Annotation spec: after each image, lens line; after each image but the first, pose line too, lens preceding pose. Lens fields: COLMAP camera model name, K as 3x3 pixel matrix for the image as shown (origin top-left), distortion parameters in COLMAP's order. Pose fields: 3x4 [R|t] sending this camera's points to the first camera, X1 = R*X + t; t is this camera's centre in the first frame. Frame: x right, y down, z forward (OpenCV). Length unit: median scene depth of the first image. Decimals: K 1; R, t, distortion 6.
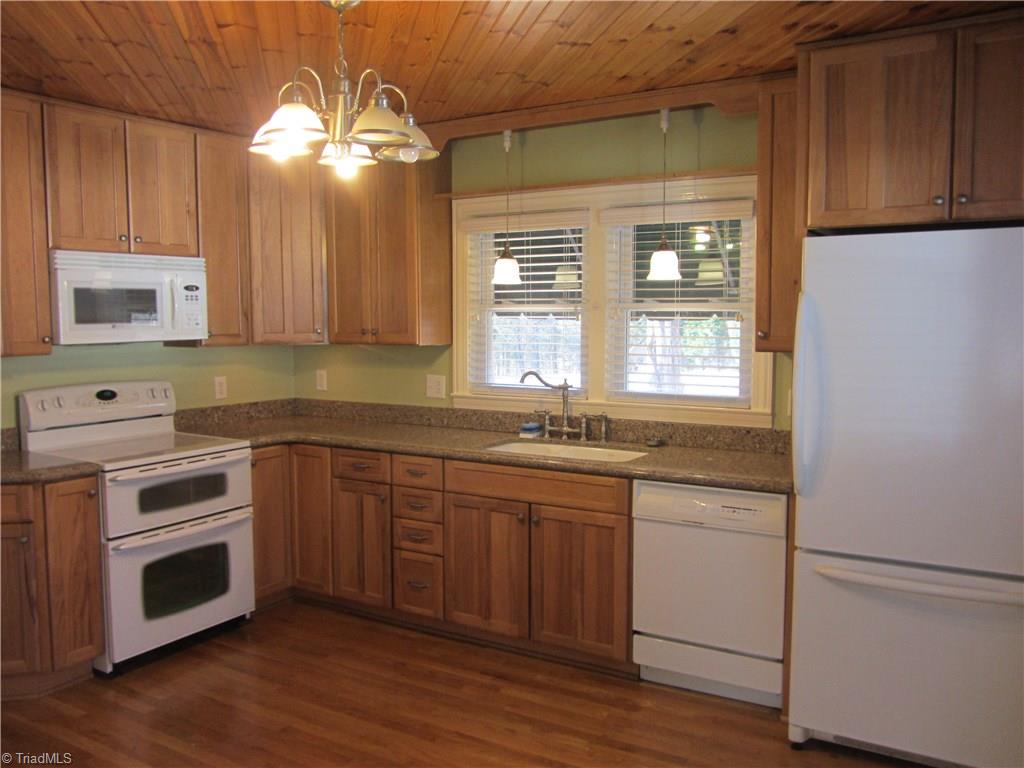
lens RADIAL K [[862.8, 0, 512.0], [0, 862.8, 384.0], [0, 0, 1]] dist [-0.091482, -0.000656]
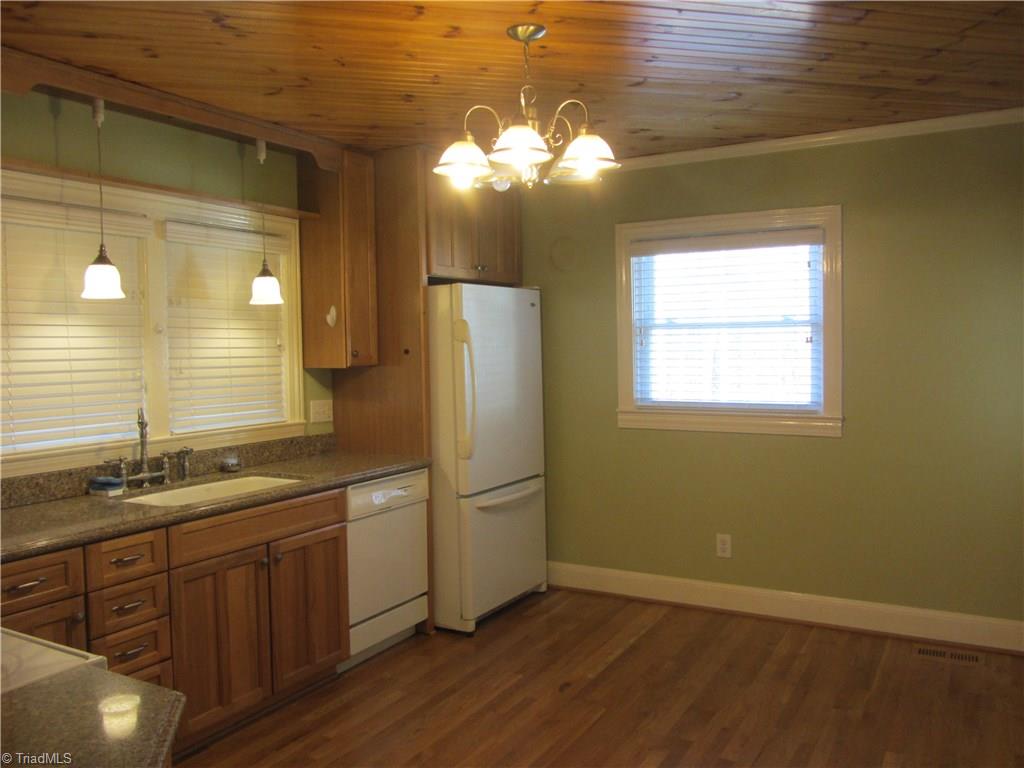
lens RADIAL K [[847.7, 0, 512.0], [0, 847.7, 384.0], [0, 0, 1]] dist [-0.030838, -0.003707]
pose [[-0.027022, -0.045947, 0.998578, -0.846045], [0.096919, 0.994116, 0.048365, -0.045695], [-0.994925, 0.098088, -0.022409, 0.722430]]
